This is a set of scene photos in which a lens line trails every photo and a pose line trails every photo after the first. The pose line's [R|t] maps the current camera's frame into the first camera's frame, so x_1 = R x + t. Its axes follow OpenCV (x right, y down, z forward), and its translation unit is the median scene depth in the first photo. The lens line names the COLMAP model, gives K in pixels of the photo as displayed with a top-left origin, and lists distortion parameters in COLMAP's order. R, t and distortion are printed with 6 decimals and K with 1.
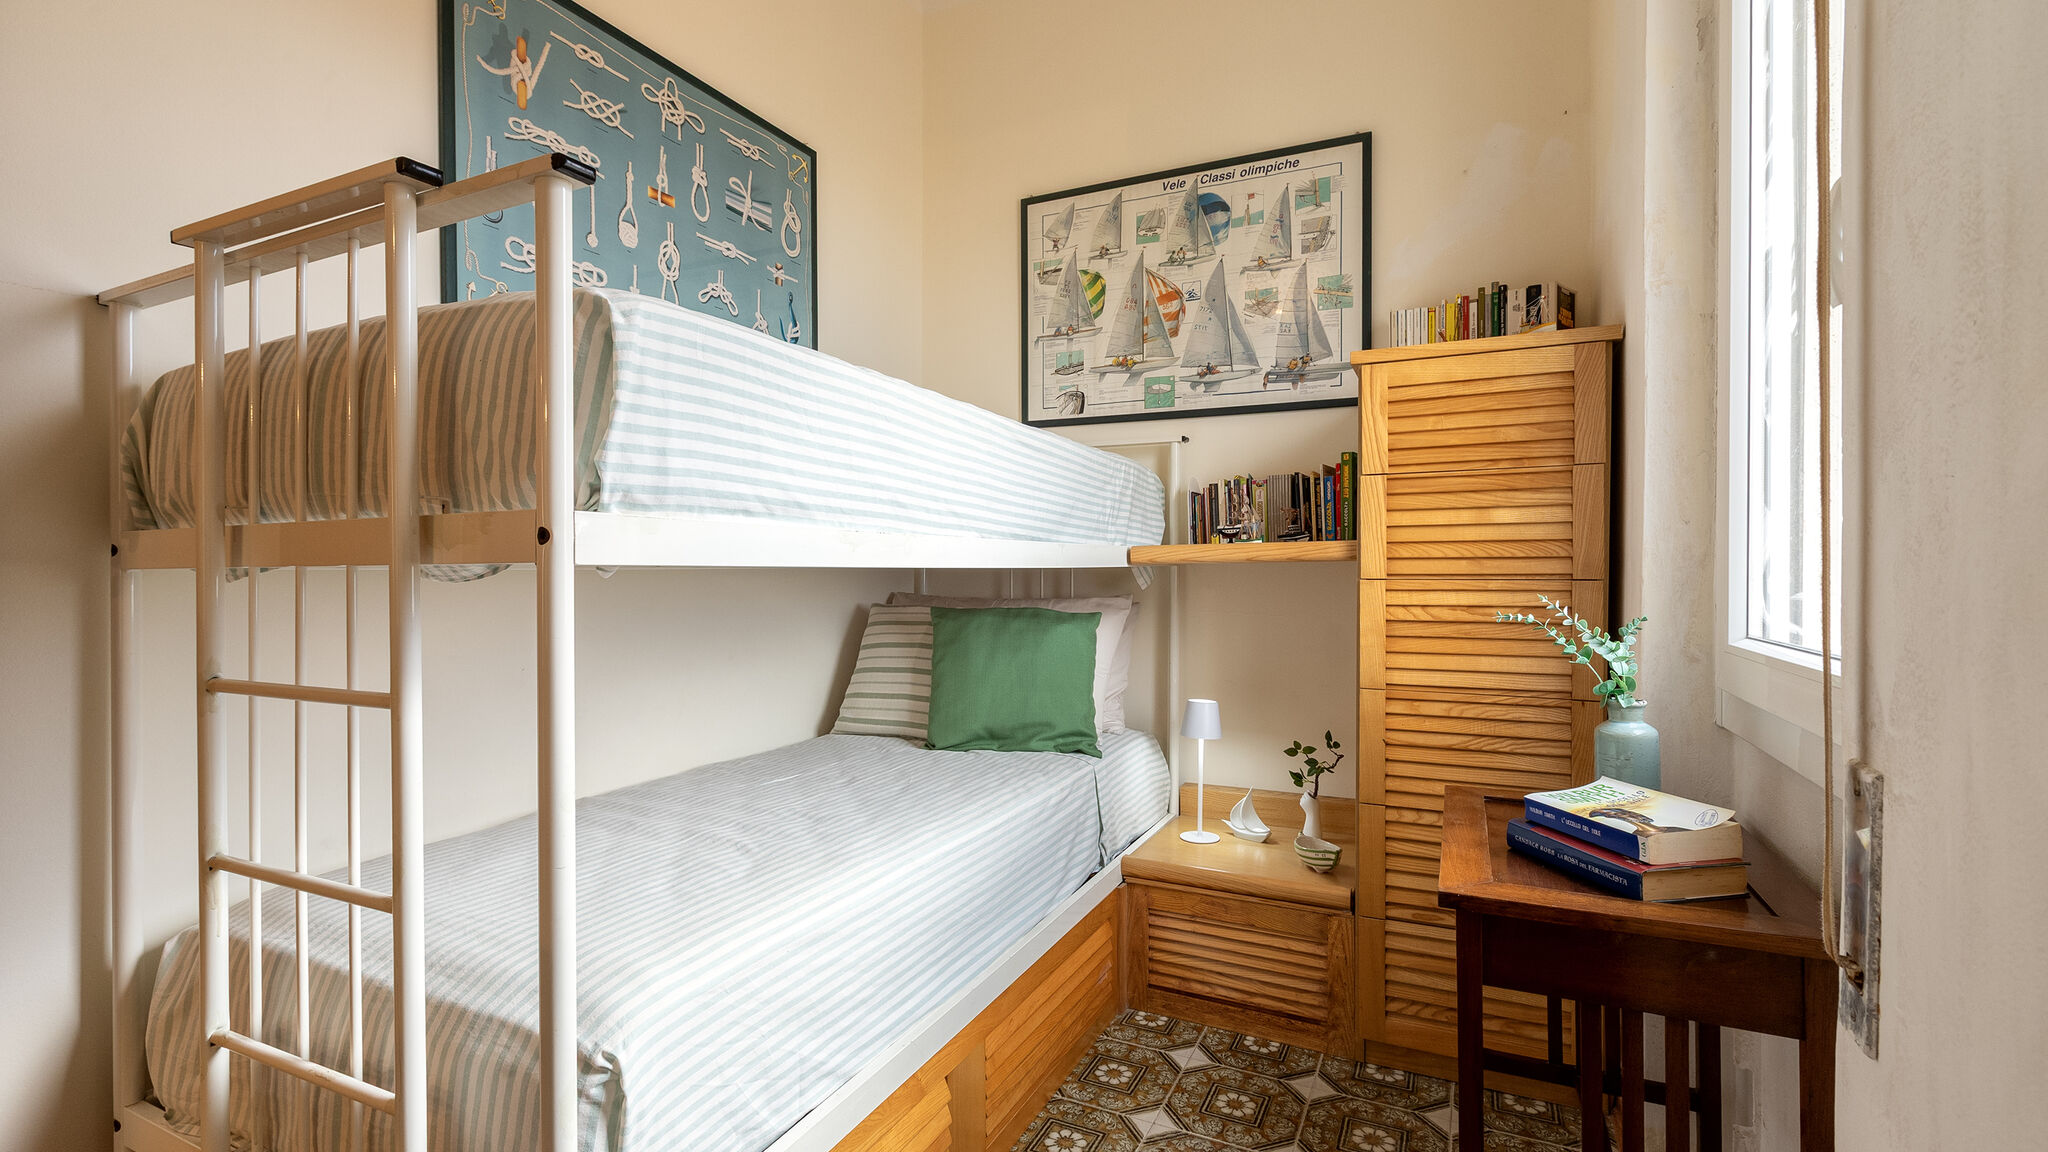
lens RADIAL K [[912.3, 0, 1013.2], [0, 912.3, 574.3], [0, 0, 1]] dist [0.003395, -0.000979]
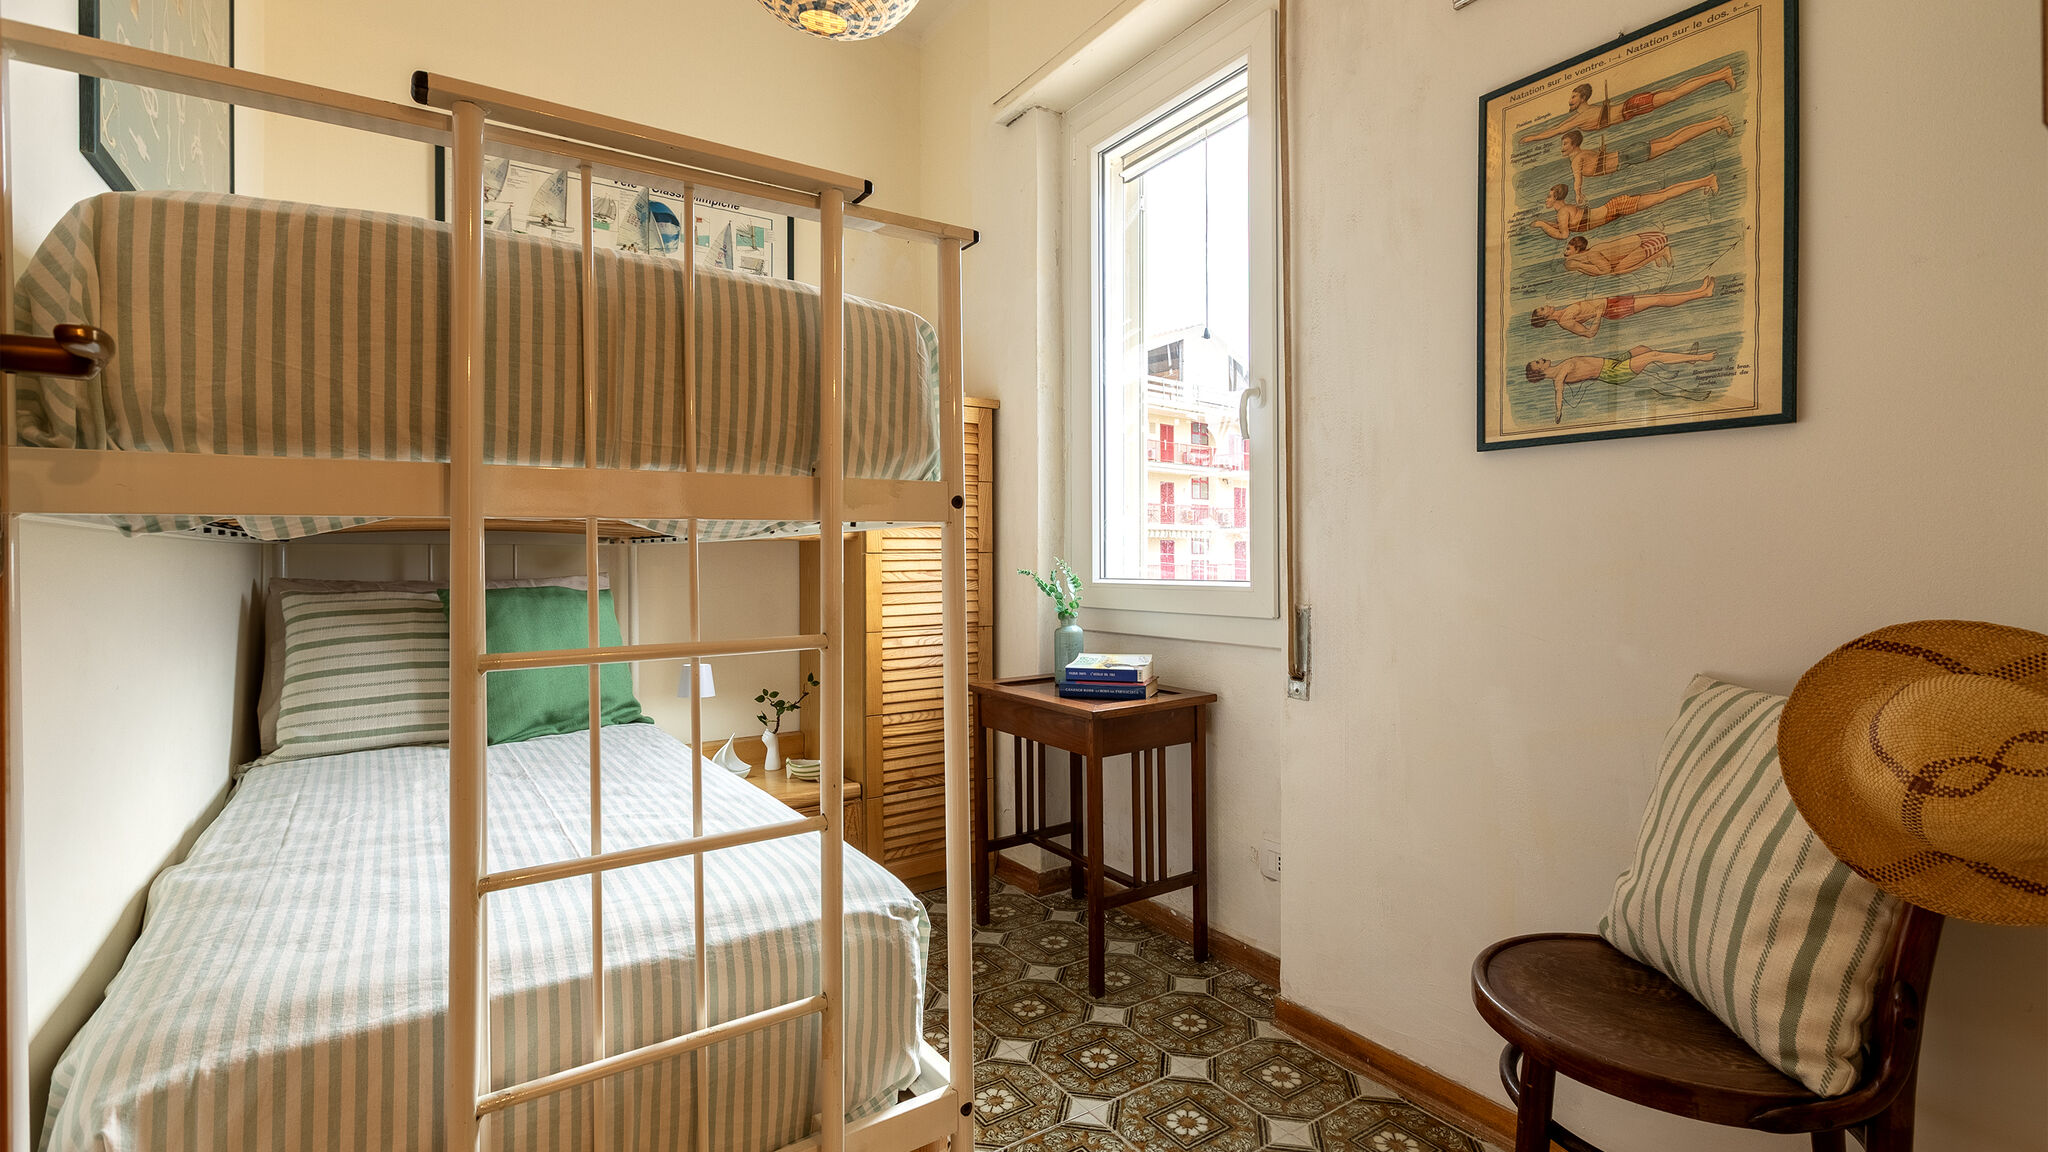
lens RADIAL K [[912.3, 0, 1037.4], [0, 912.3, 566.4], [0, 0, 1]] dist [0.003395, -0.000979]
pose [[0.494510, -0.011928, 0.869090, -0.688205], [0.013391, 0.999892, 0.006103, 0.020806], [-0.869069, 0.008620, 0.494616, 0.098839]]
